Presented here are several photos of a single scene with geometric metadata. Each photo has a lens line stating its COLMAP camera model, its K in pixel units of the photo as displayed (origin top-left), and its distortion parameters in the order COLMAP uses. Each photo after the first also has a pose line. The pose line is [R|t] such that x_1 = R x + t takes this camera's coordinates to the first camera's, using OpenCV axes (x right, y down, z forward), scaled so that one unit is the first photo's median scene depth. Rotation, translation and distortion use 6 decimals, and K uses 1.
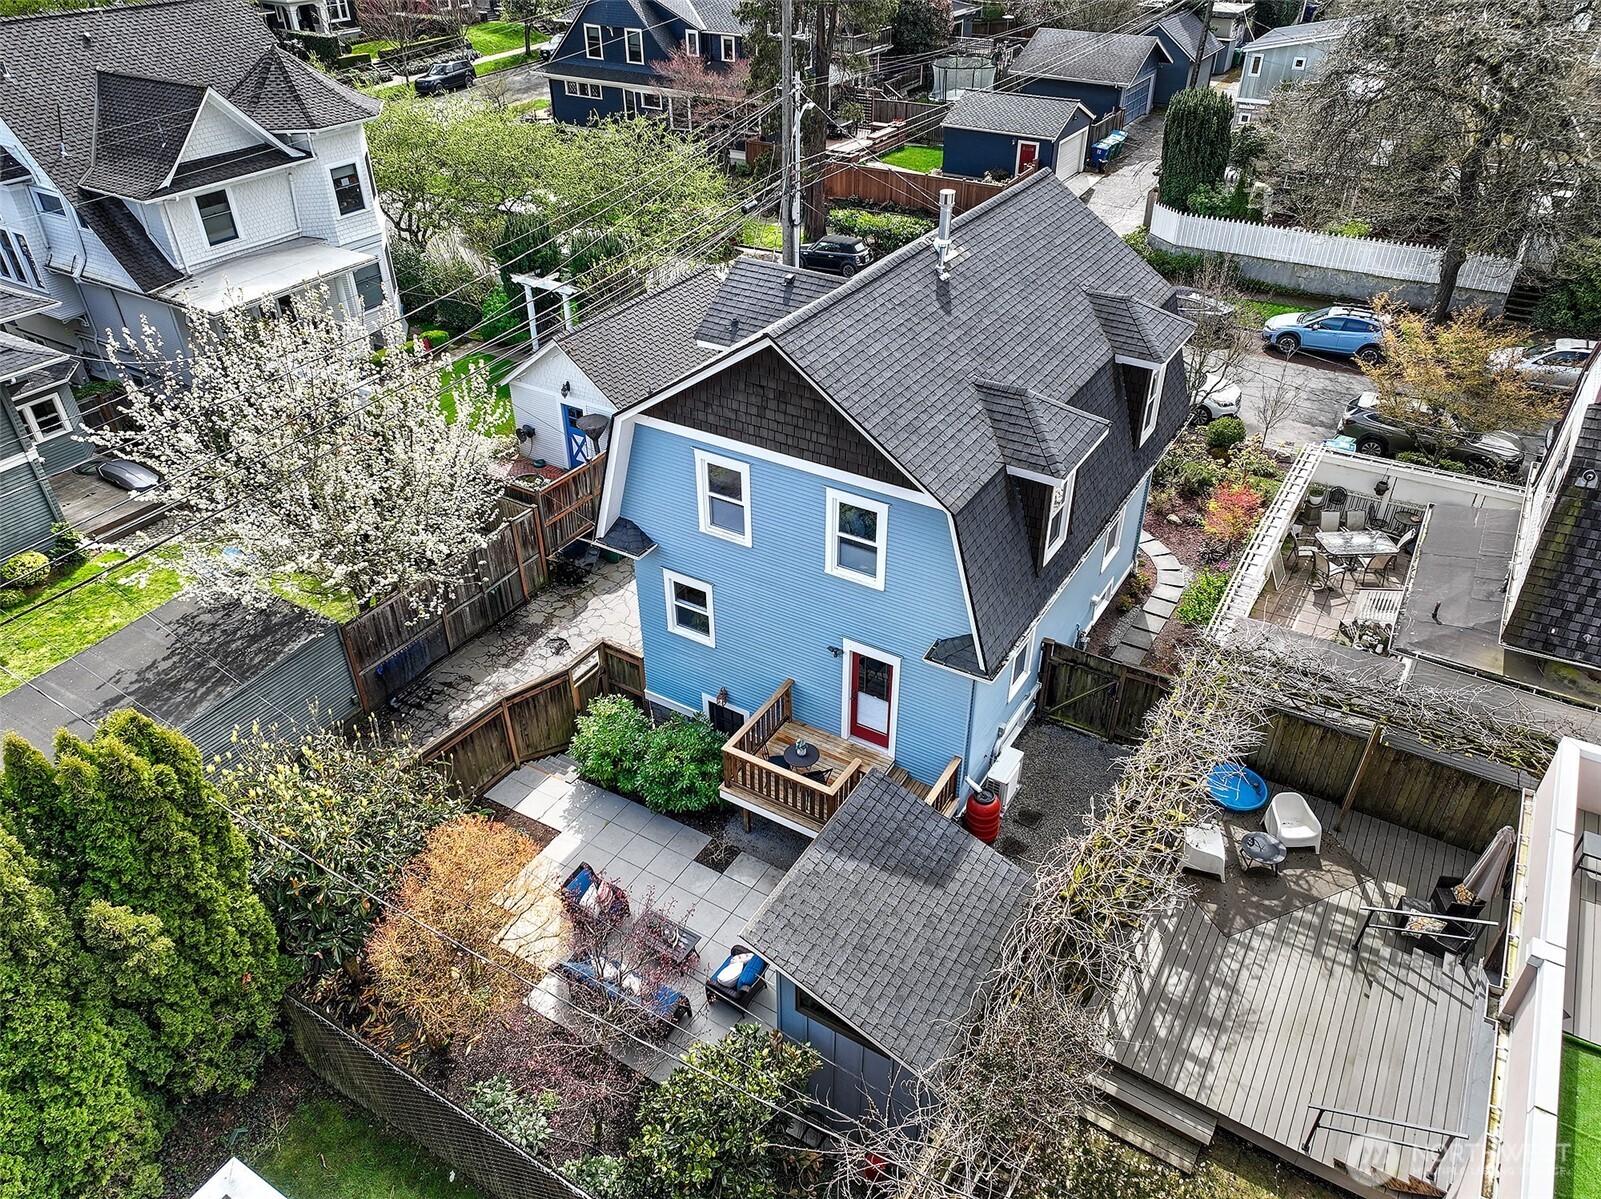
lens RADIAL K [[1108.0, 0, 800.5], [0, 1108.0, 599.5], [0, 0, 1]] dist [0.001566, 0.001134]
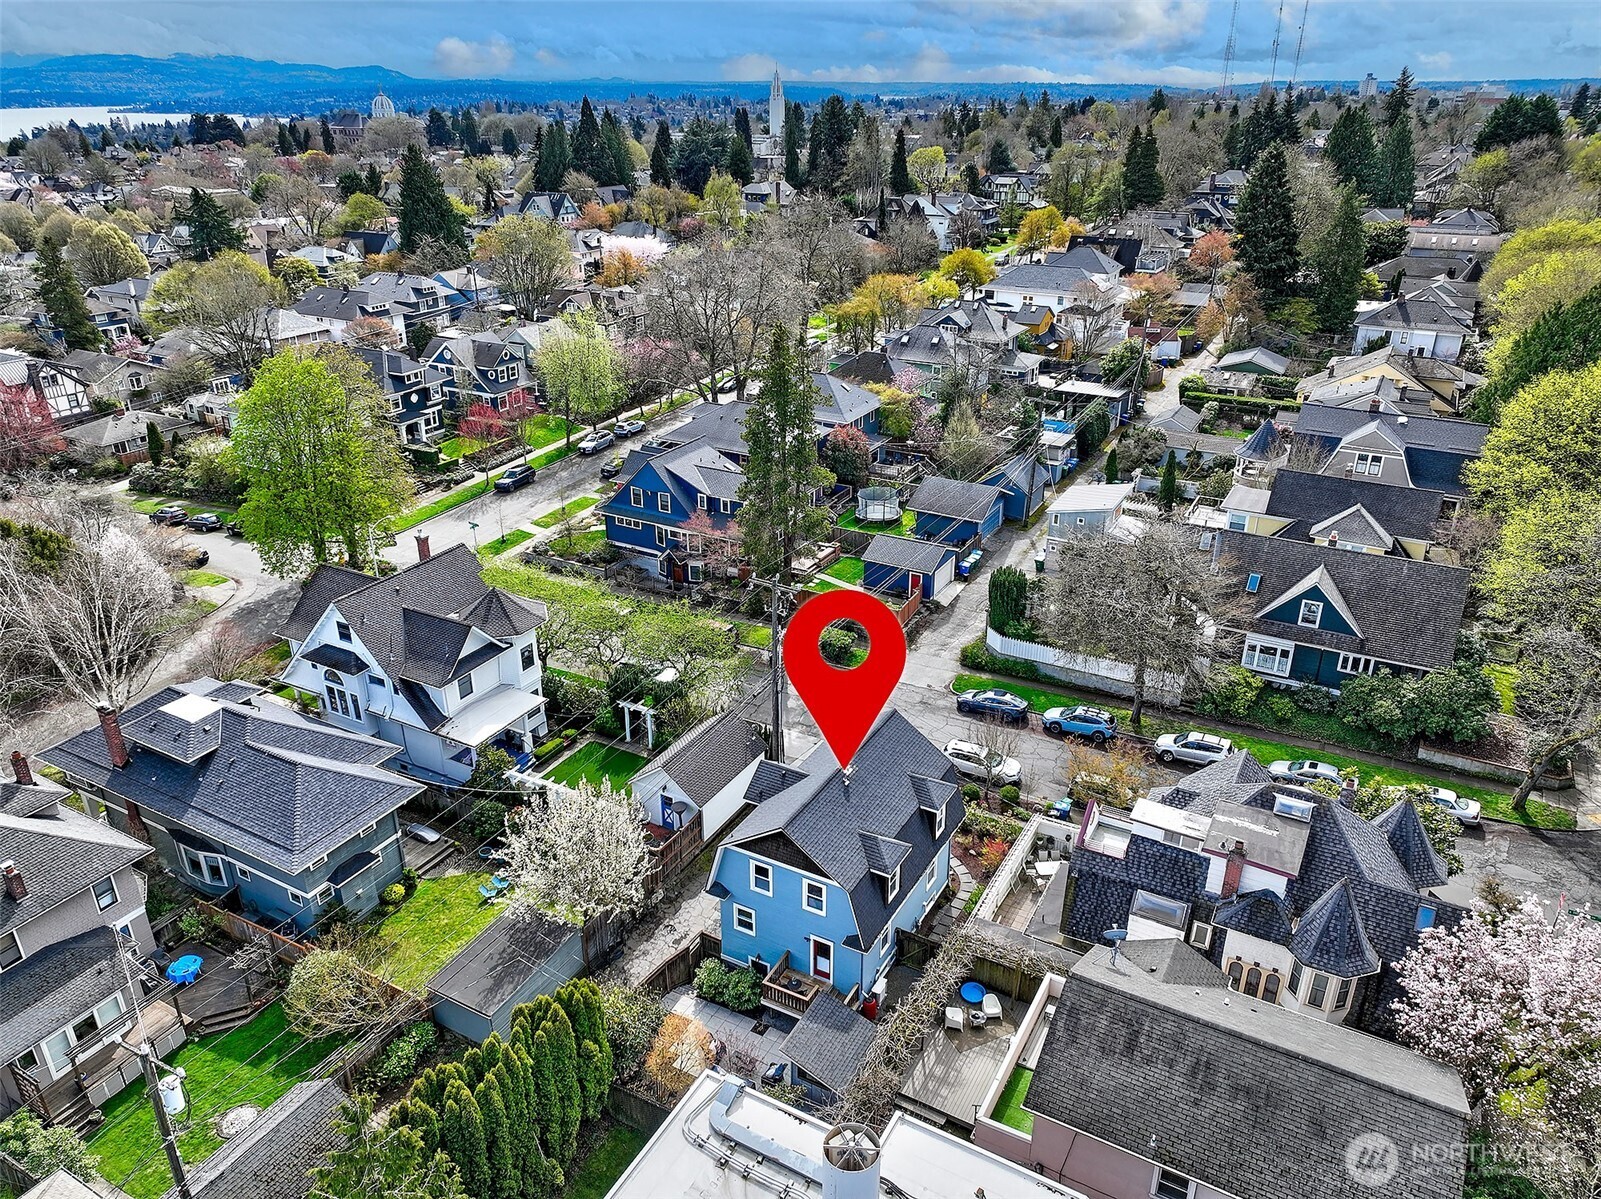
lens RADIAL K [[1096.4, 0, 800.5], [0, 1096.4, 599.5], [0, 0, 1]] dist [-0.000245, -0.000200]
pose [[0.999104, -0.015349, 0.039446, -0.057664], [0.022285, 0.983059, -0.181929, -0.215358], [-0.035985, 0.182645, 0.982520, -1.302978]]
